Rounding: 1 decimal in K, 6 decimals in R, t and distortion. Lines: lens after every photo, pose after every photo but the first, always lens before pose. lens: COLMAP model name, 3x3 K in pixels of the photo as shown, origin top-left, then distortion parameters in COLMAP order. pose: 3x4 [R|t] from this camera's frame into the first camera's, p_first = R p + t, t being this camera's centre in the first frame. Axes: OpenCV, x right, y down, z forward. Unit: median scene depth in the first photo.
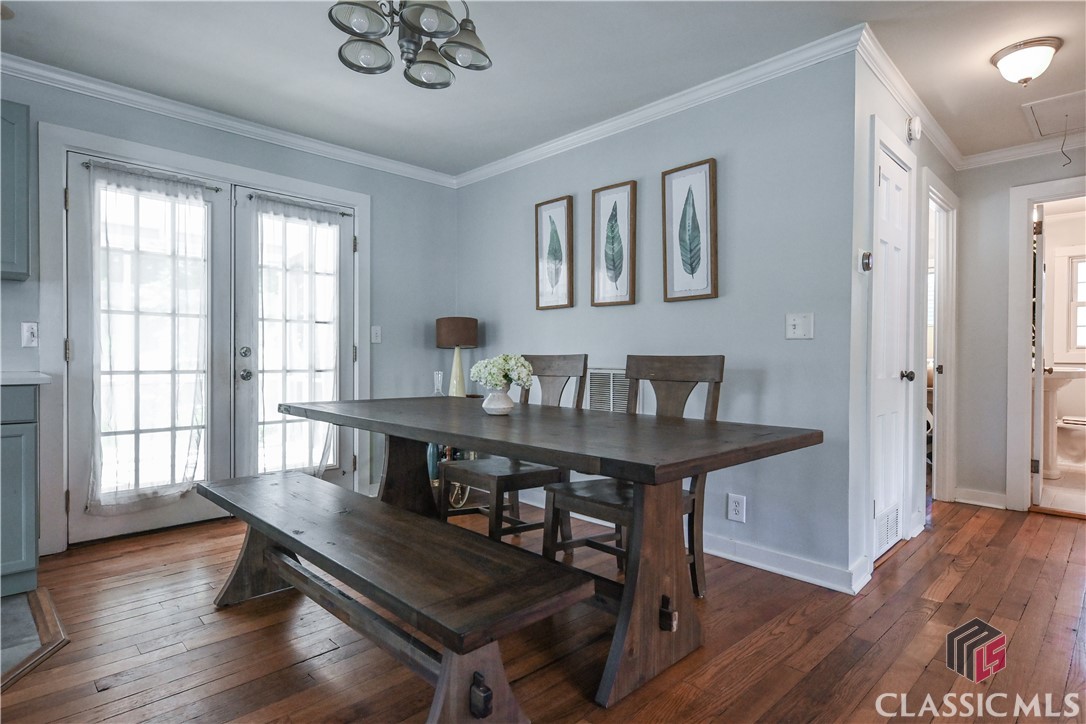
lens RADIAL K [[570.9, 0, 538.3], [0, 570.9, 362.4], [0, 0, 1]] dist [0.011548, -0.003001]
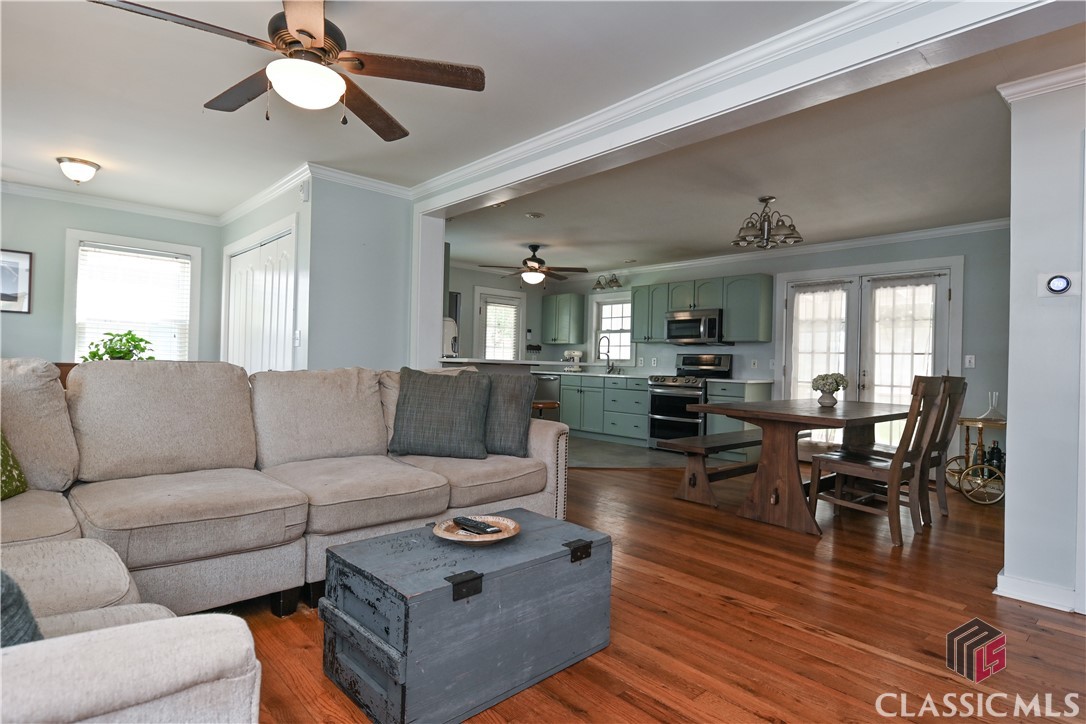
lens RADIAL K [[570.9, 0, 535.4], [0, 570.9, 355.2], [0, 0, 1]] dist [0.011548, -0.003001]
pose [[-0.042740, -0.022656, -0.998829, 1.269193], [-0.037364, 0.999080, -0.021063, 0.000695], [0.998387, 0.036420, -0.043547, 0.107278]]
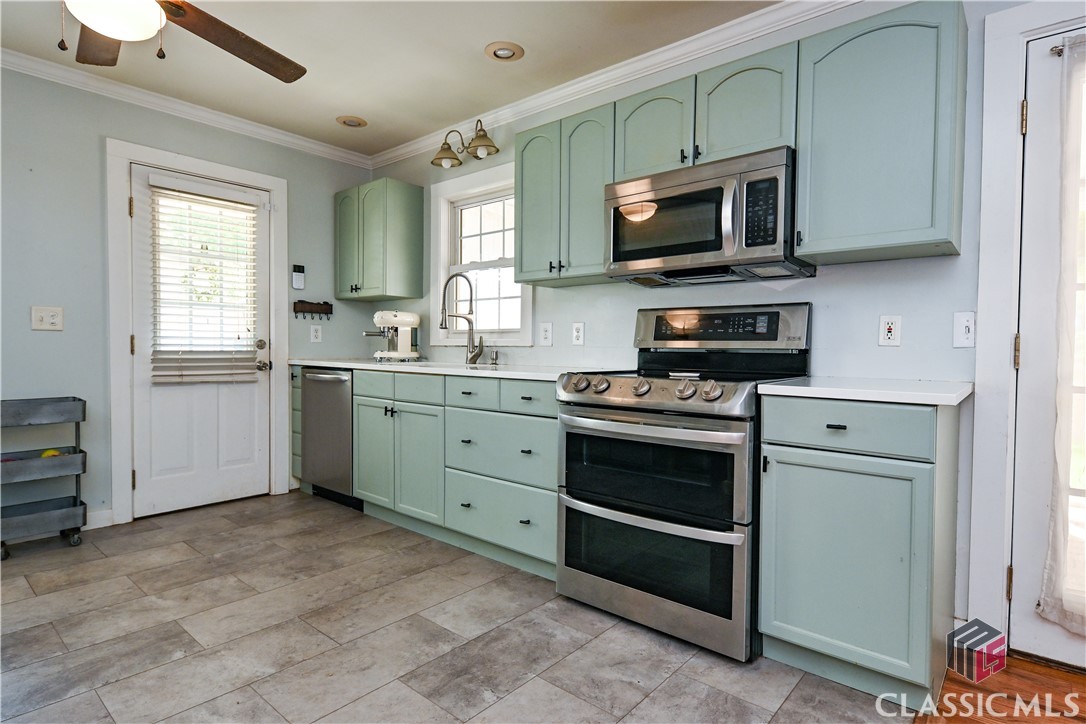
lens RADIAL K [[570.9, 0, 541.1], [0, 570.9, 360.8], [0, 0, 1]] dist [0.011548, -0.003001]
pose [[0.084202, 0.017962, -0.996287, -0.189005], [-0.021210, 0.999643, 0.016230, -0.009222], [0.996223, 0.019765, 0.084553, 0.358389]]
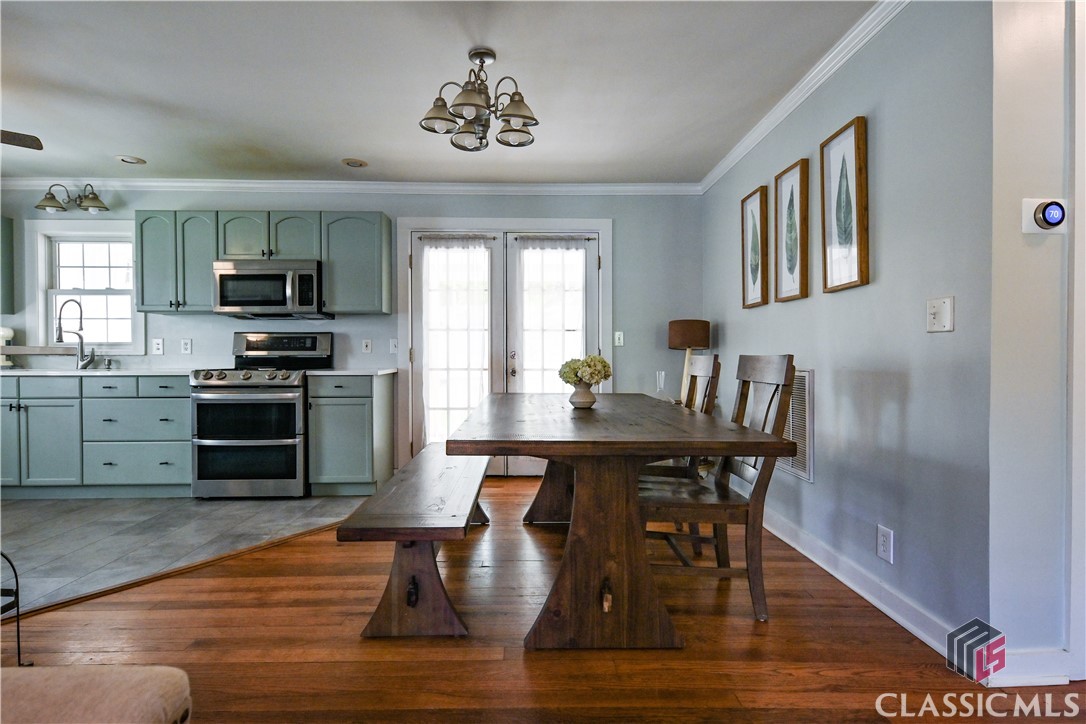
lens RADIAL K [[570.9, 0, 540.6], [0, 570.9, 363.1], [0, 0, 1]] dist [0.011548, -0.003001]
pose [[0.730442, 0.001172, -0.682974, 0.471986], [-0.000859, 0.999999, 0.000797, -0.000242], [0.682974, 0.000005, 0.730443, 0.067144]]
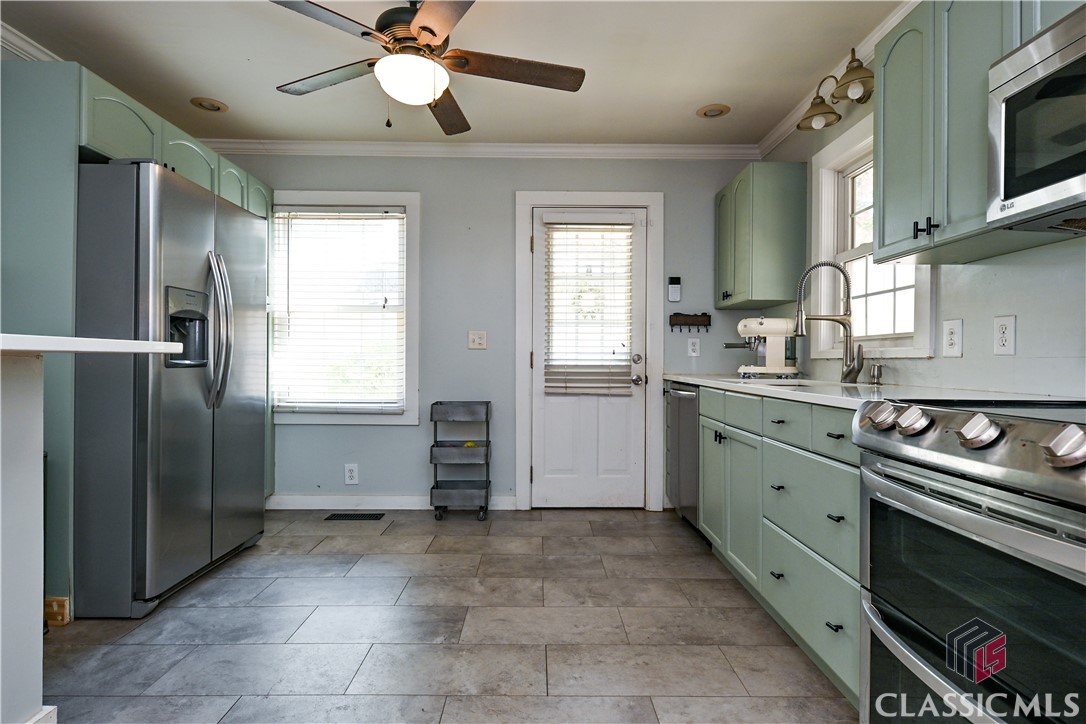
lens RADIAL K [[570.9, 0, 540.0], [0, 570.9, 360.4], [0, 0, 1]] dist [0.011548, -0.003001]
pose [[-0.695664, -0.009540, -0.718304, -0.403002], [-0.017766, 0.999834, 0.003927, -0.009494], [0.718148, 0.015493, -0.695718, 0.558345]]
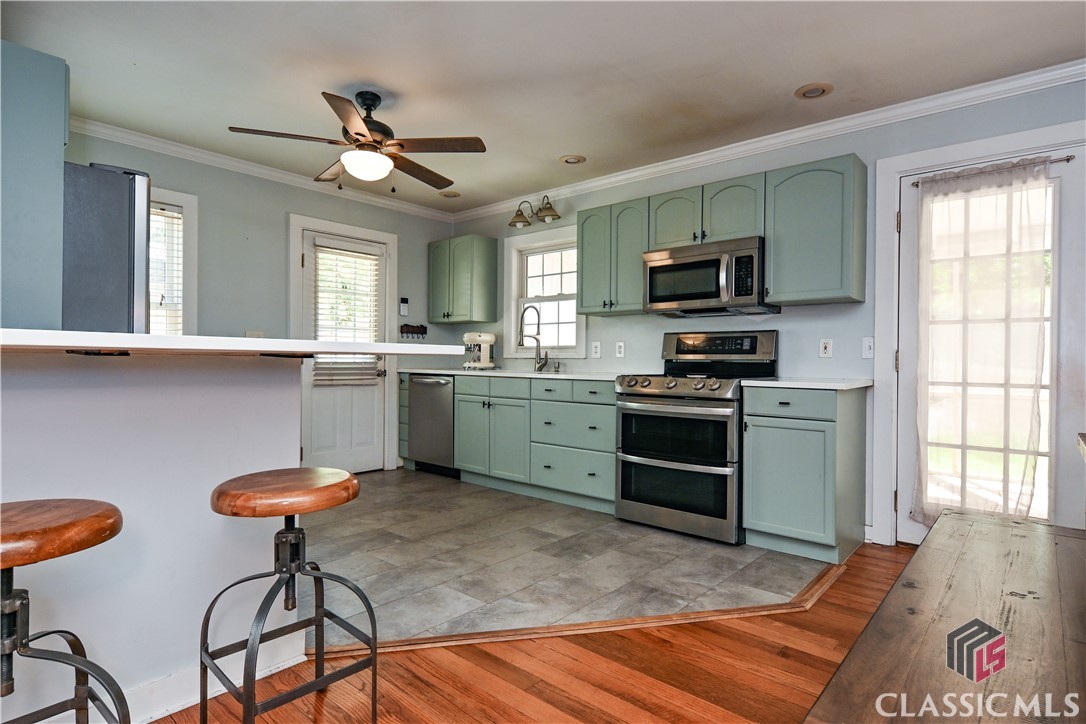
lens RADIAL K [[570.9, 0, 539.6], [0, 570.9, 361.3], [0, 0, 1]] dist [0.011548, -0.003001]
pose [[0.071777, -0.003565, -0.997414, 0.184016], [-0.019771, 0.999792, -0.004997, -0.001906], [0.997225, 0.020078, 0.071692, 0.218966]]
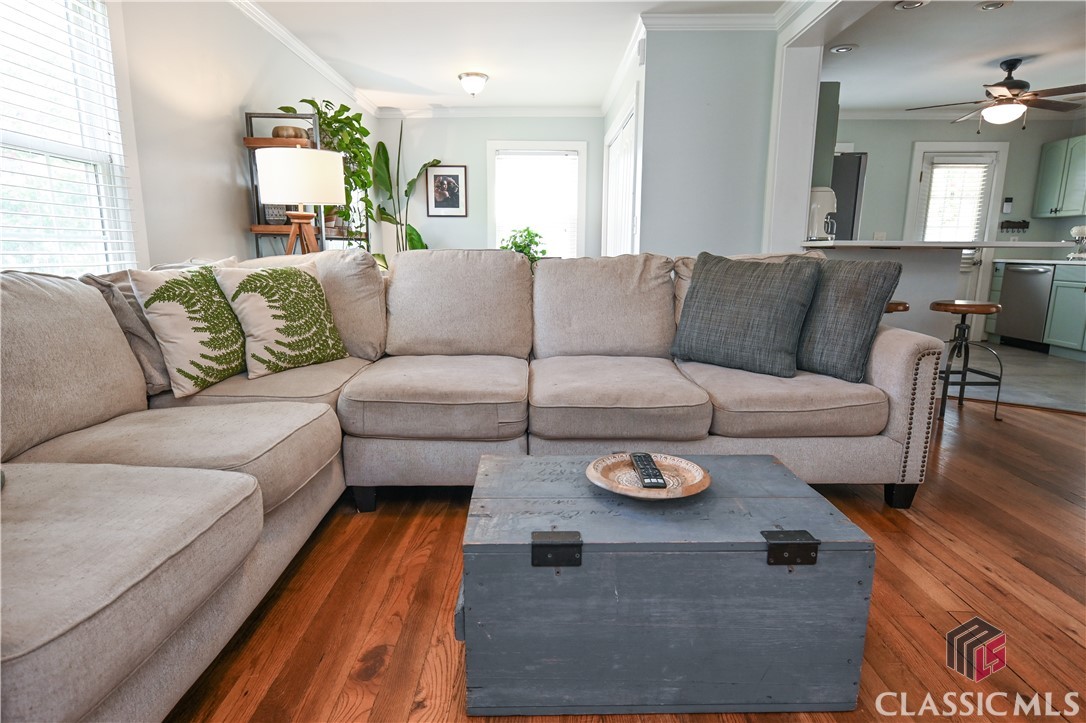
lens RADIAL K [[570.9, 0, 540.7], [0, 570.9, 360.5], [0, 0, 1]] dist [0.011548, -0.003001]
pose [[-0.707814, 0.124207, -0.695393, 1.014006], [-0.015675, 0.981416, 0.191250, 0.008373], [0.706225, 0.146269, -0.692713, 0.252516]]
